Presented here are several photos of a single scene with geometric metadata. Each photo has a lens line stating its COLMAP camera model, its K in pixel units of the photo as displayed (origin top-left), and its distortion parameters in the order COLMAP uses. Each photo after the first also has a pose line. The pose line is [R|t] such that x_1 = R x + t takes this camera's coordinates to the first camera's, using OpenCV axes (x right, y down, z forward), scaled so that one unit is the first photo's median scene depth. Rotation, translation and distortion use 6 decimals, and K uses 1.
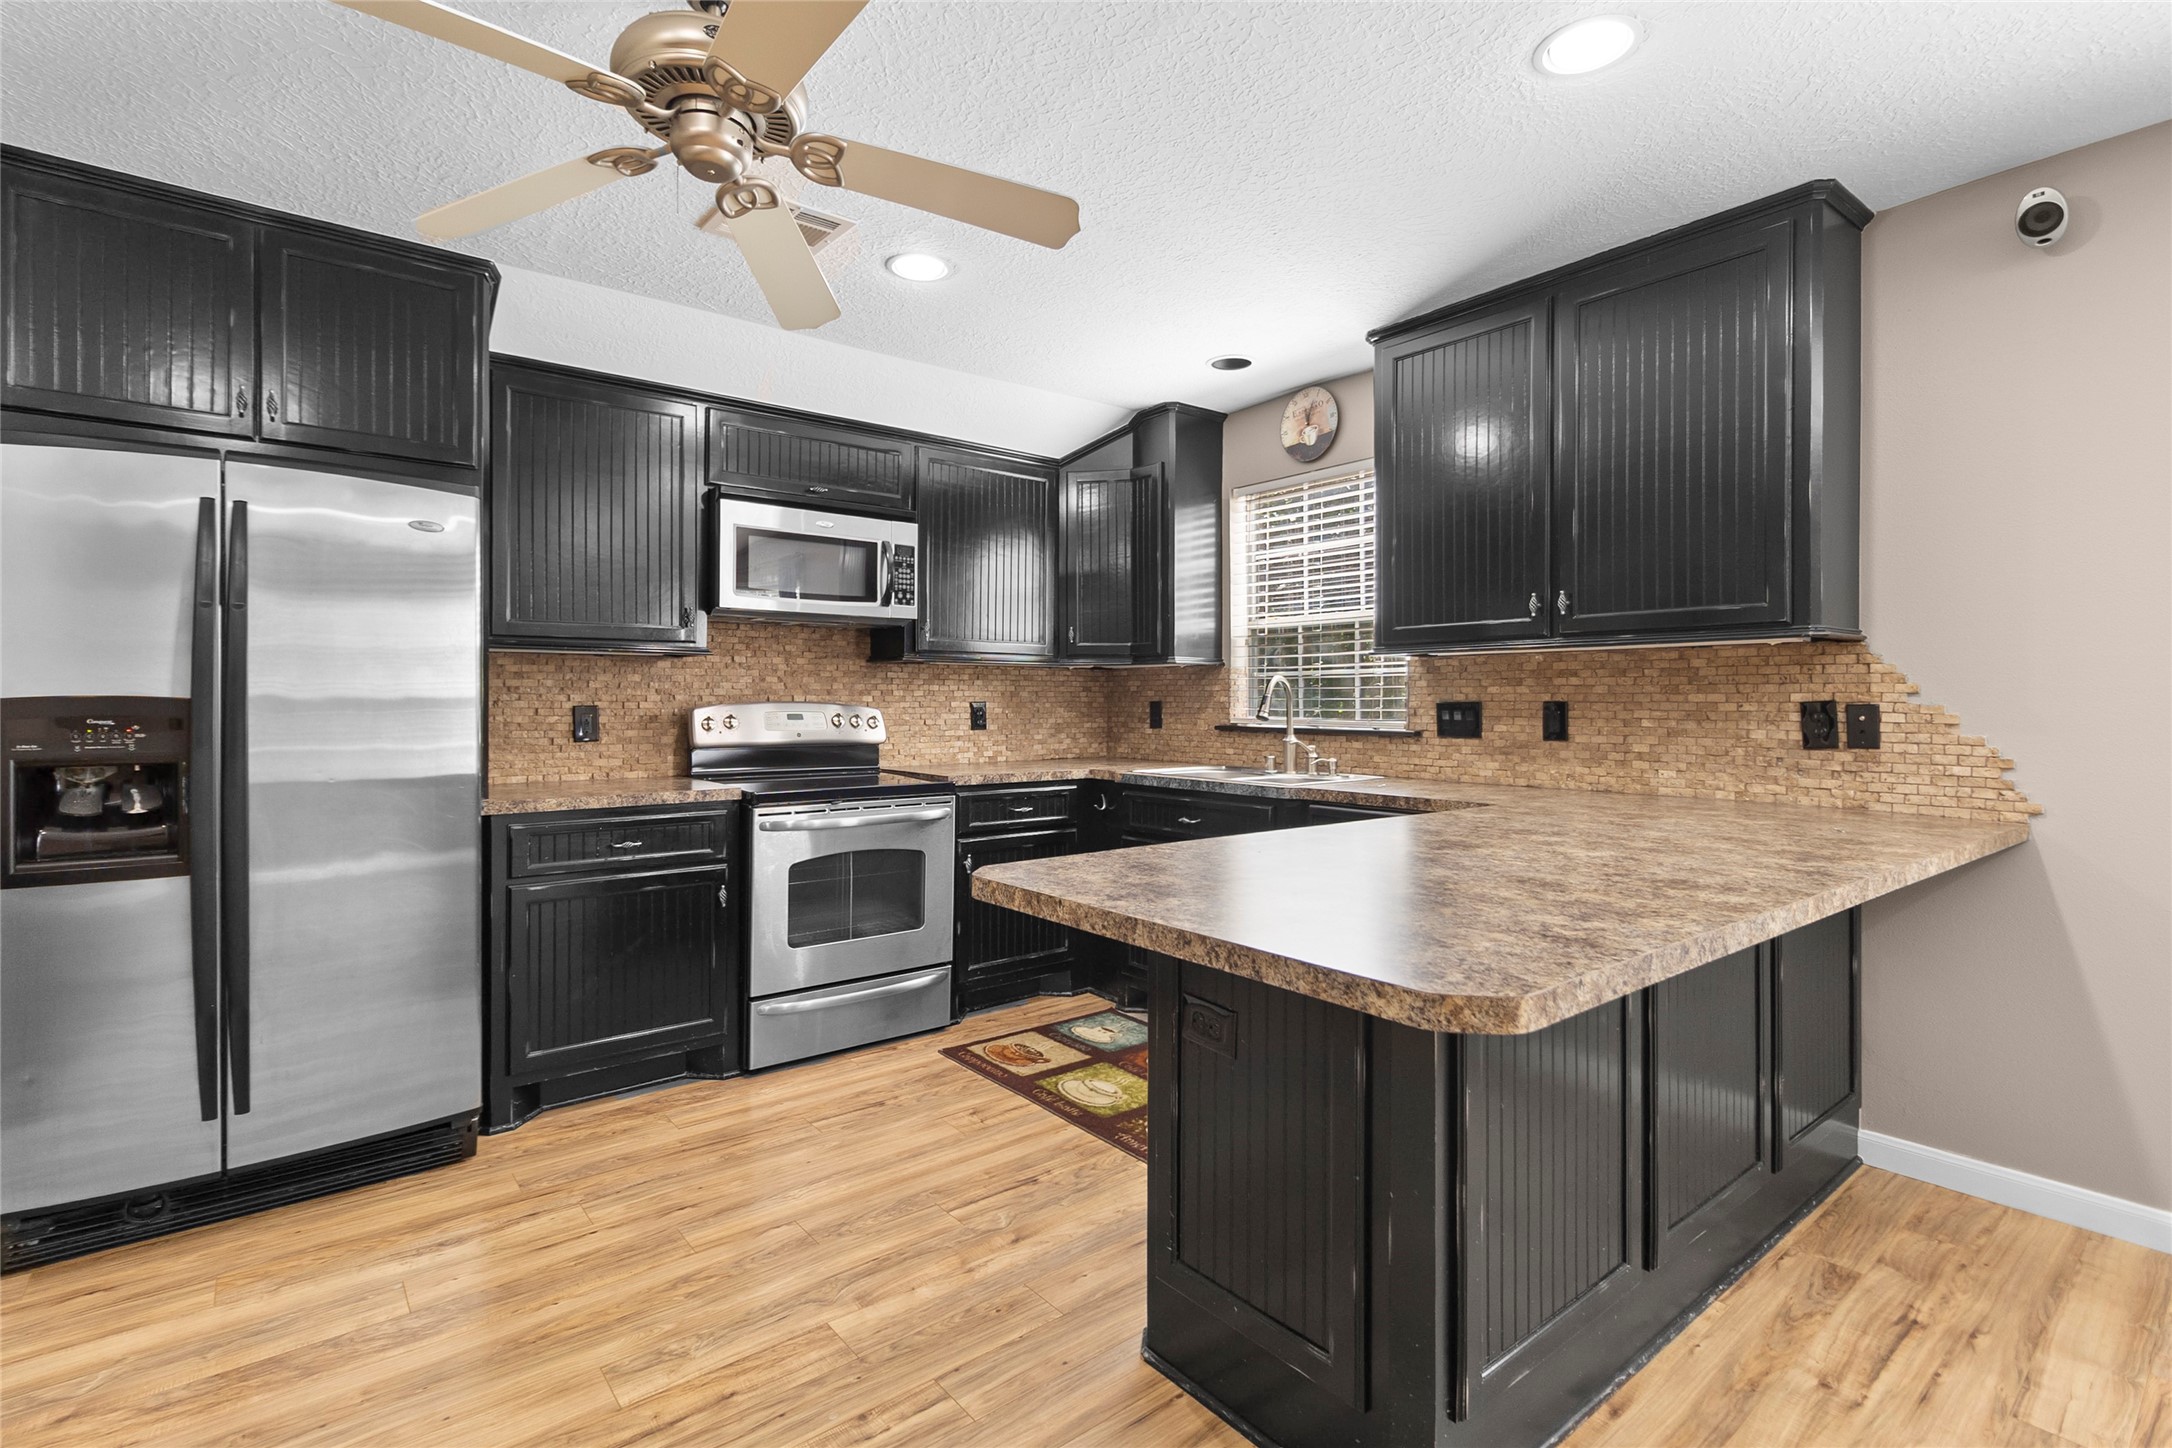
lens RADIAL K [[1000.5, 0, 1077.2], [0, 1000.5, 707.1], [0, 0, 1]] dist [0.000212, -0.000049]
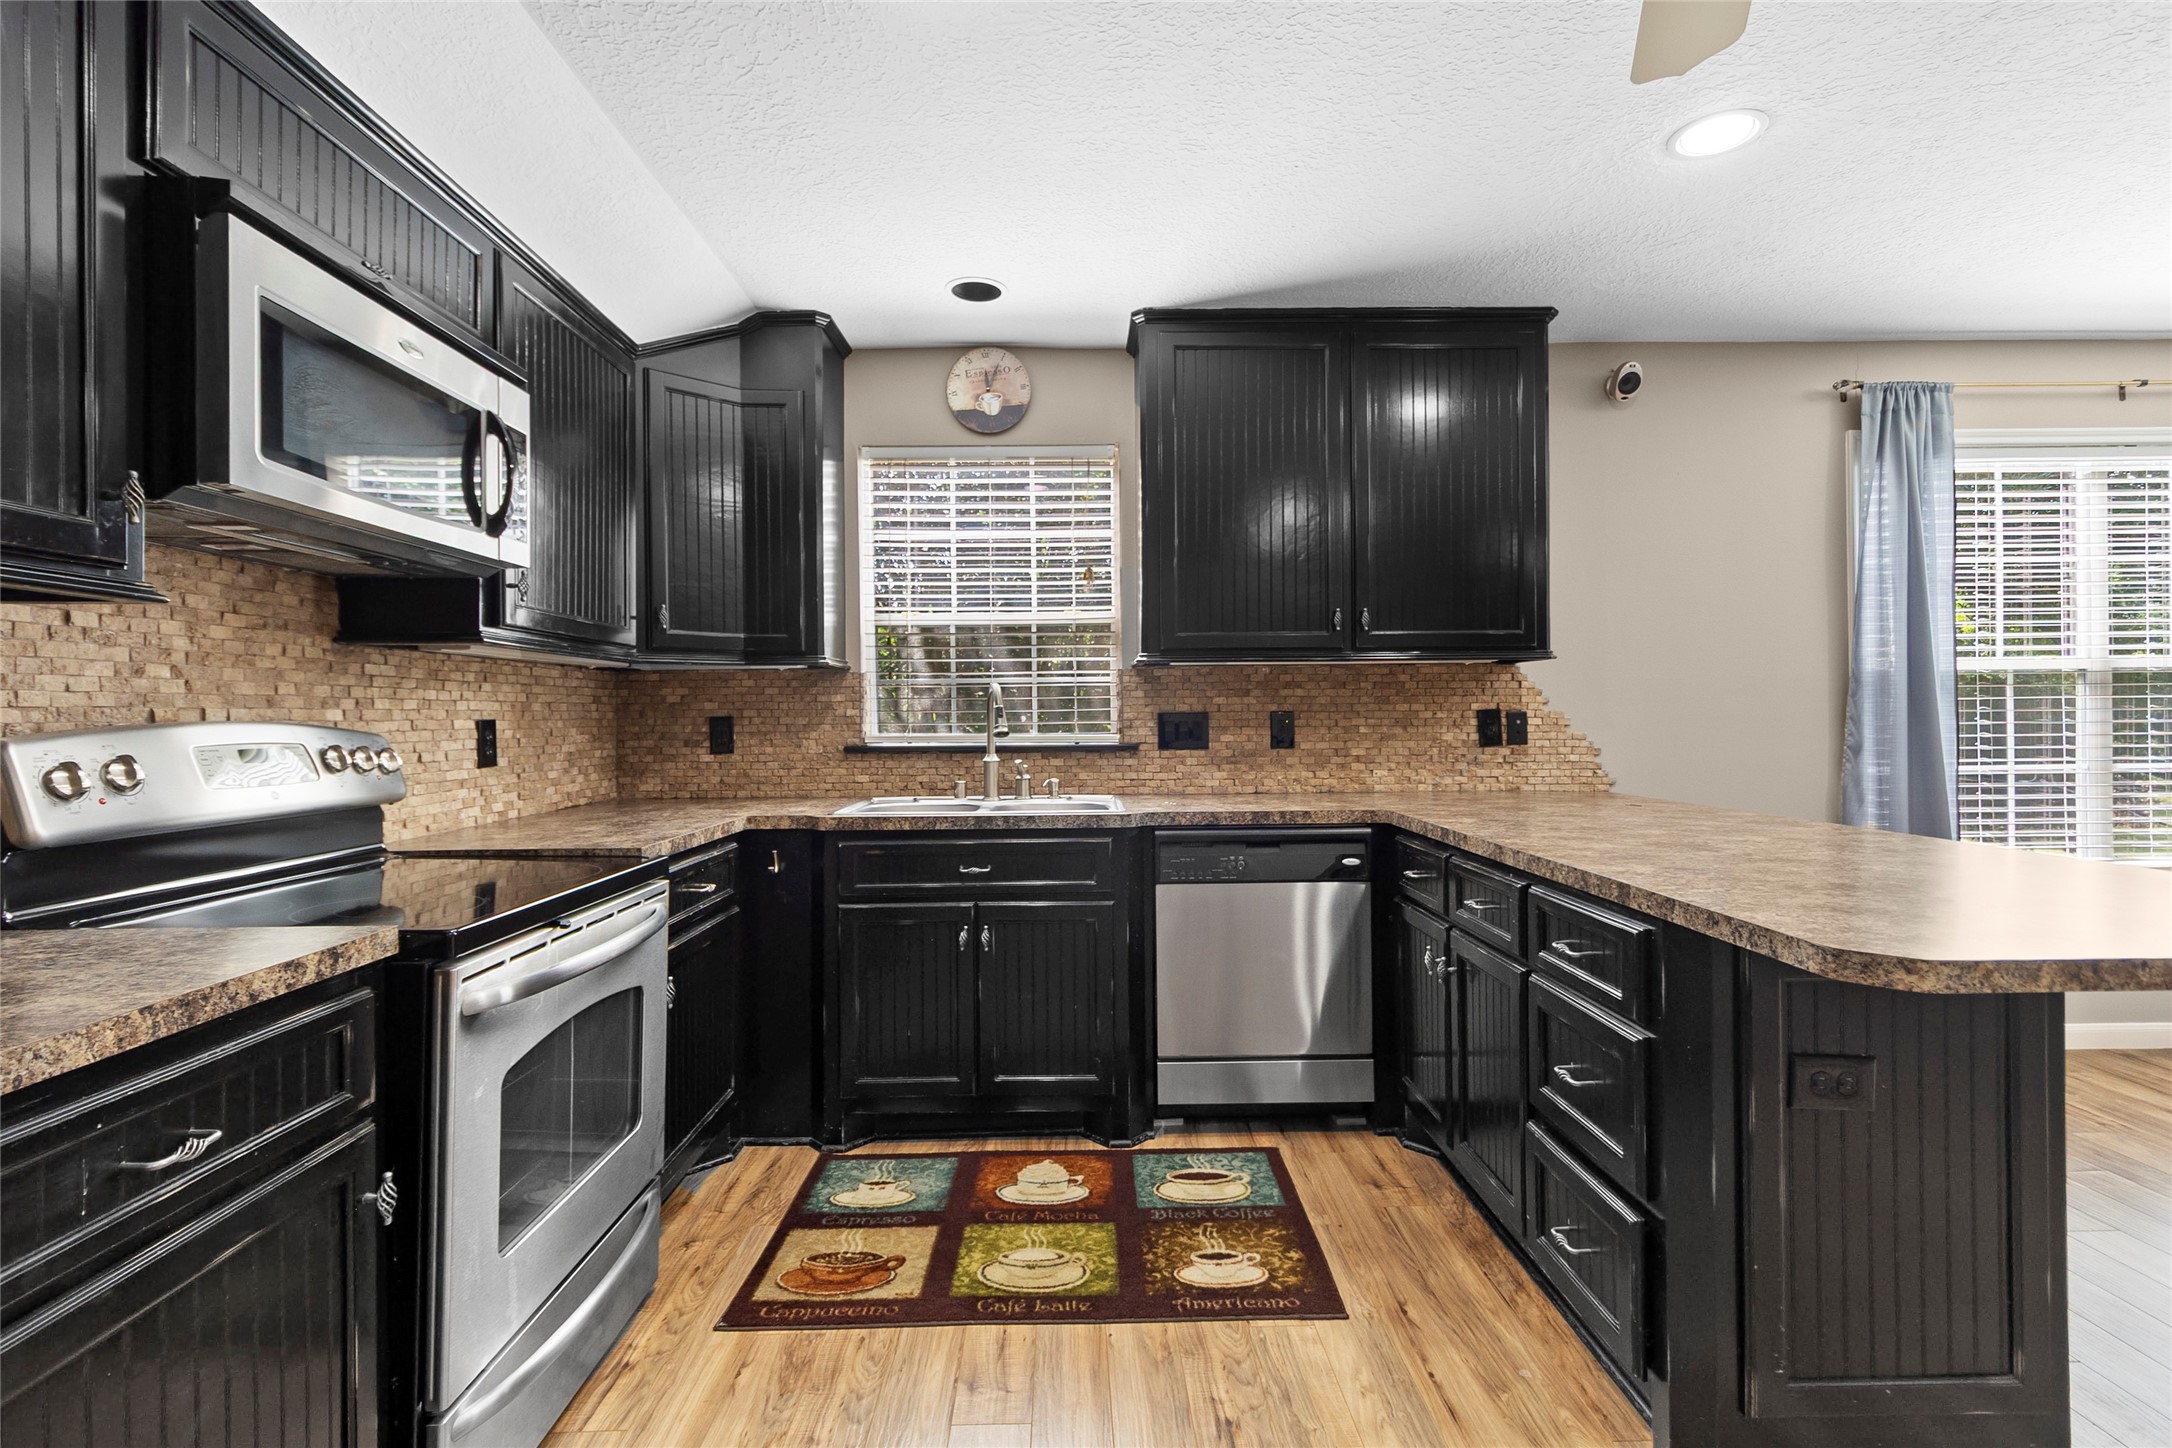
lens RADIAL K [[1000.5, 0, 1085.9], [0, 1000.5, 716.9], [0, 0, 1]] dist [0.000212, -0.000049]
pose [[0.611189, -0.008450, 0.791439, -0.473287], [0.014089, 0.999901, -0.000204, -0.002445], [-0.791359, 0.011275, 0.611248, 0.494482]]
